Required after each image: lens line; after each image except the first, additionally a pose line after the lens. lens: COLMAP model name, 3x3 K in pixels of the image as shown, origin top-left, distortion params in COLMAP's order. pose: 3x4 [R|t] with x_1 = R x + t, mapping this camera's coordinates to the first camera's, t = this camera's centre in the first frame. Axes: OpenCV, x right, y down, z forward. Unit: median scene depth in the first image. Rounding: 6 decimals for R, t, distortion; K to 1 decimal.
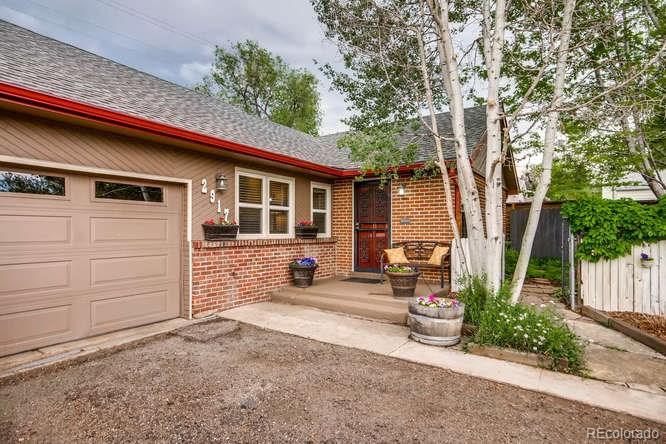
lens RADIAL K [[366.4, 0, 333.0], [0, 366.4, 222.0], [0, 0, 1]] dist [0.001933, 0.000672]
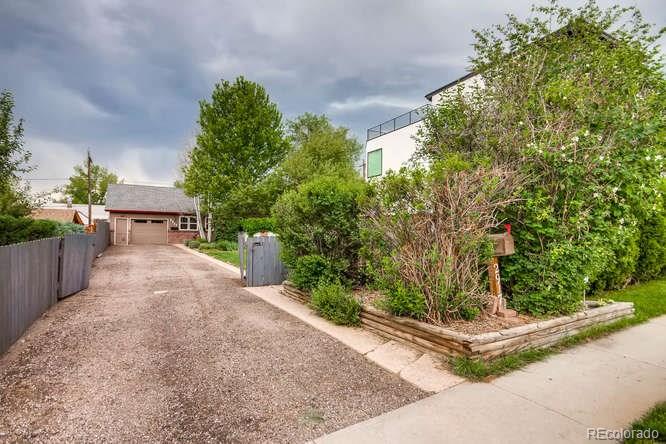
lens RADIAL K [[366.4, 0, 333.0], [0, 366.4, 222.0], [0, 0, 1]] dist [0.001933, 0.000672]
pose [[0.897888, -0.002949, -0.440214, 3.658798], [0.000769, 0.999987, -0.005131, -0.036537], [0.440223, 0.004269, 0.897878, -2.451729]]
